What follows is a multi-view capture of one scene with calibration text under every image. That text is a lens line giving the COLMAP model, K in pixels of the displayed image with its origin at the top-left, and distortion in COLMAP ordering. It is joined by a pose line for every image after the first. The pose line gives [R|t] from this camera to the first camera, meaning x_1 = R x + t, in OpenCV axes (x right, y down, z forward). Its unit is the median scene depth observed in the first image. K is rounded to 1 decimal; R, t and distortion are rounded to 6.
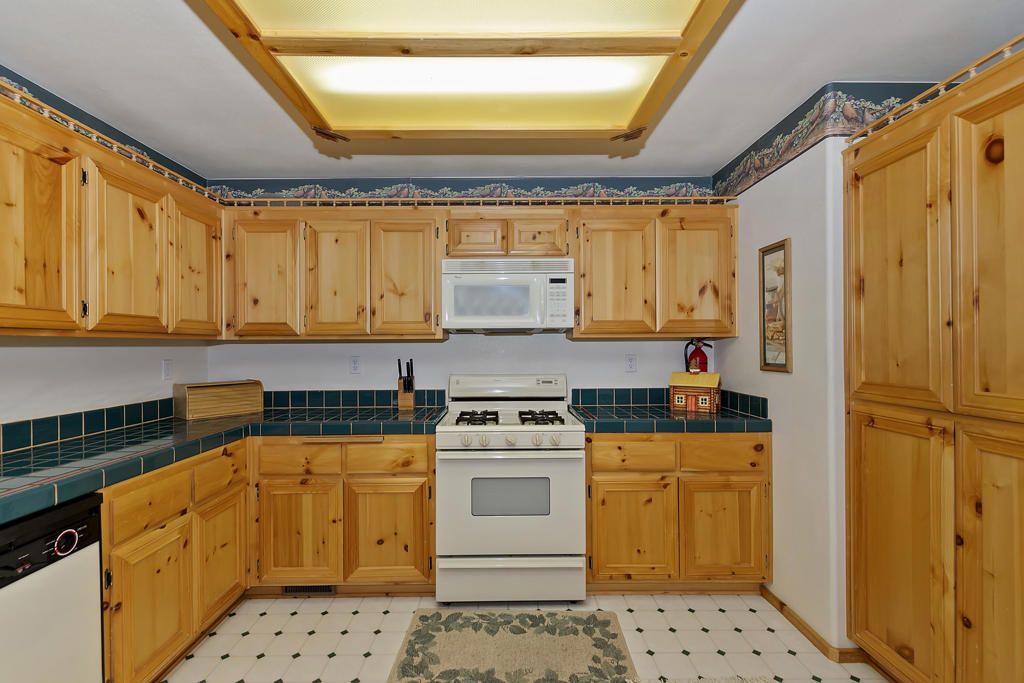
lens RADIAL K [[445.0, 0, 504.0], [0, 445.0, 343.6], [0, 0, 1]] dist [0.007106, -0.003338]
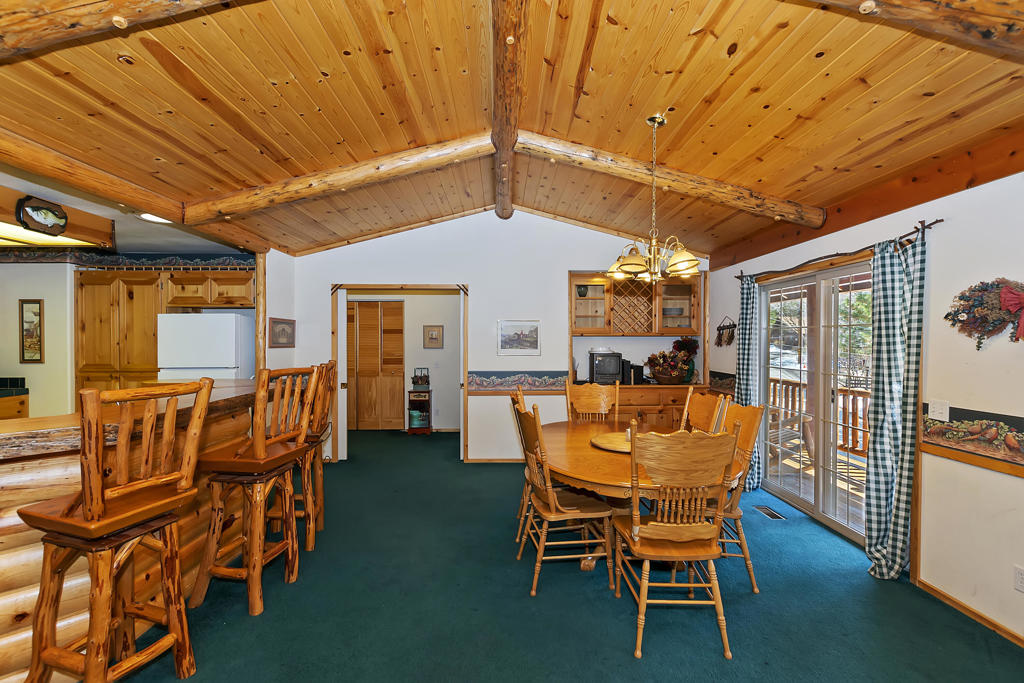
lens RADIAL K [[445.0, 0, 503.9], [0, 445.0, 344.0], [0, 0, 1]] dist [0.007106, -0.003338]
pose [[0.000726, -0.002902, 0.999996, -1.406802], [-0.003790, 0.999989, 0.002904, -0.038286], [-0.999993, -0.003792, 0.000715, -1.128988]]
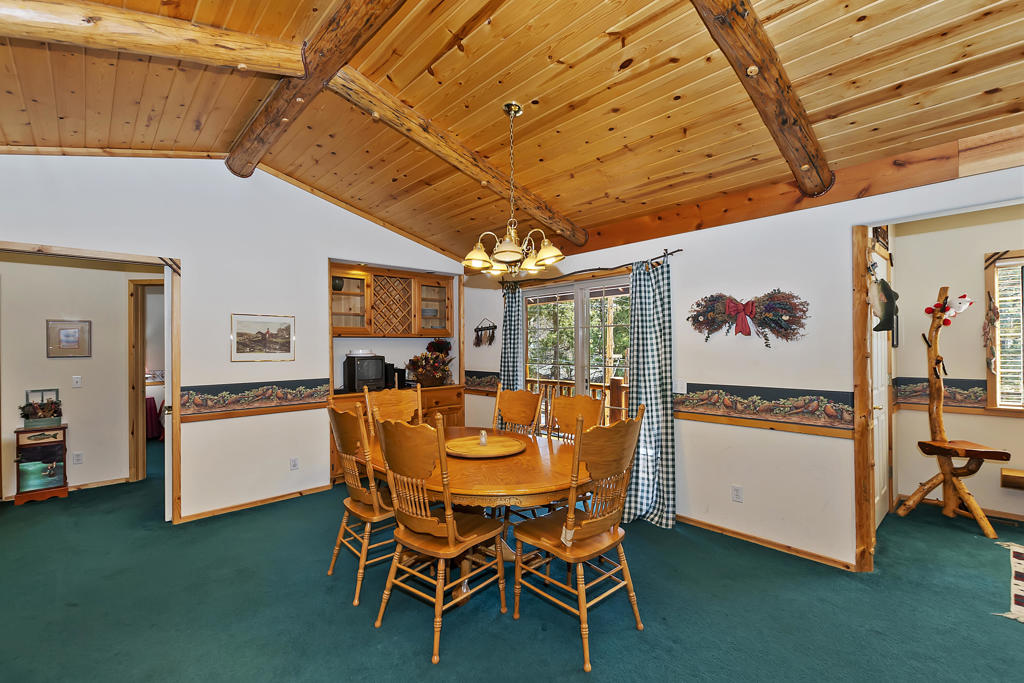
lens RADIAL K [[445.0, 0, 507.2], [0, 445.0, 344.0], [0, 0, 1]] dist [0.007106, -0.003338]
pose [[-0.675714, 0.016778, 0.736972, -1.032594], [0.011548, 0.999859, -0.012176, -0.008357], [-0.737073, 0.000283, -0.675813, -0.727861]]
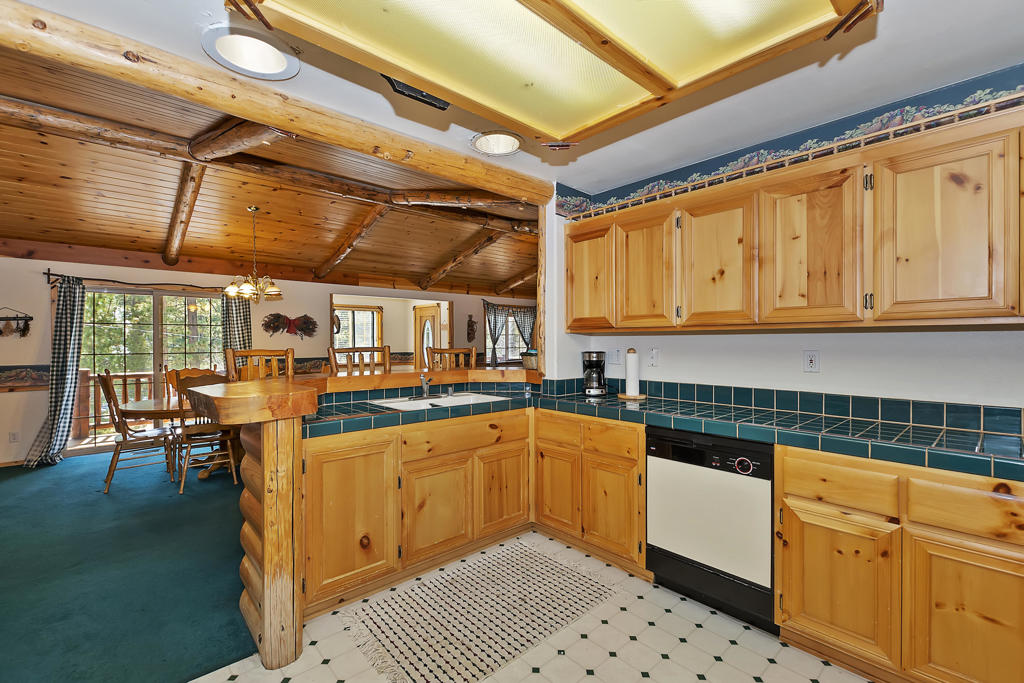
lens RADIAL K [[445.0, 0, 507.5], [0, 445.0, 344.9], [0, 0, 1]] dist [0.007106, -0.003338]
pose [[-0.747715, 0.016828, -0.663806, 0.363596], [0.010852, 0.999855, 0.013124, 0.004796], [0.663931, 0.002609, -0.747790, 0.949427]]
